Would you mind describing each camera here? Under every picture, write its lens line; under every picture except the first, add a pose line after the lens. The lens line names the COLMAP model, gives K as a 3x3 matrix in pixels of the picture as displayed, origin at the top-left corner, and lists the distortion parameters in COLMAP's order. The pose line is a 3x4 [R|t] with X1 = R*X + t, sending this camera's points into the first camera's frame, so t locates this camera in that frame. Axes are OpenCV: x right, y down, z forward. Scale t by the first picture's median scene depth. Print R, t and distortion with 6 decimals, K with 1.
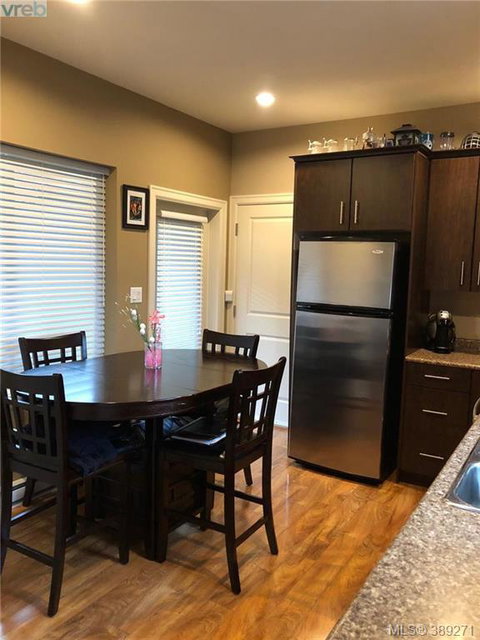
lens RADIAL K [[528.5, 0, 241.7], [0, 528.5, 317.8], [0, 0, 1]] dist [0.043126, -0.044518]
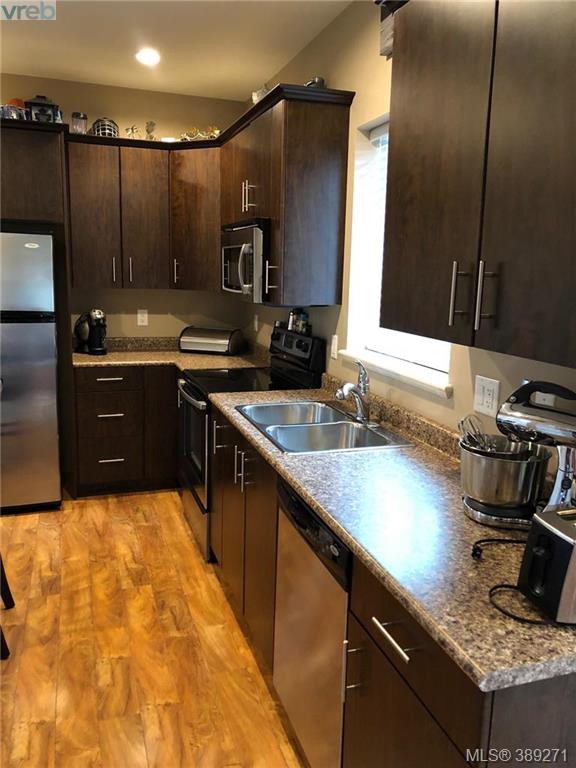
lens RADIAL K [[634.2, 0, 289.5], [0, 634.2, 382.9], [0, 0, 1]] dist [0.043126, -0.044518]
pose [[0.638764, -0.152583, 0.754121, -0.287782], [0.077143, 0.987901, 0.134541, -0.011403], [-0.765526, -0.027764, 0.642806, 0.007355]]
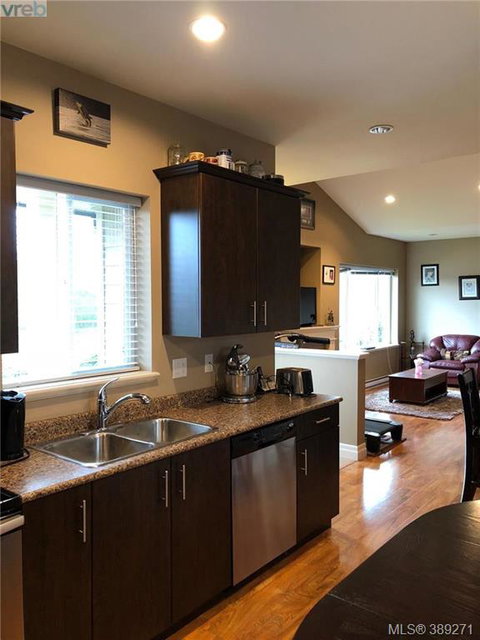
lens RADIAL K [[528.5, 0, 237.0], [0, 528.5, 318.9], [0, 0, 1]] dist [0.043126, -0.044518]
pose [[-0.992590, -0.031688, 0.117304, 0.042019], [-0.014727, 0.989652, 0.142728, -0.125437], [-0.120613, 0.139943, -0.982786, 1.095327]]
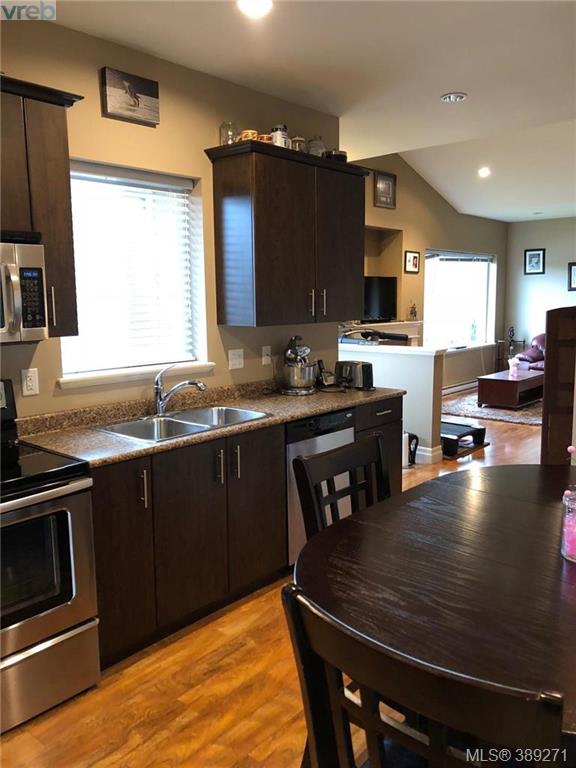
lens RADIAL K [[634.2, 0, 294.1], [0, 634.2, 383.5], [0, 0, 1]] dist [0.043126, -0.044518]
pose [[-0.988184, -0.042122, 0.147368, -0.010270], [-0.005159, 0.970092, 0.242684, -0.129075], [-0.153183, 0.239056, -0.958847, 1.238015]]
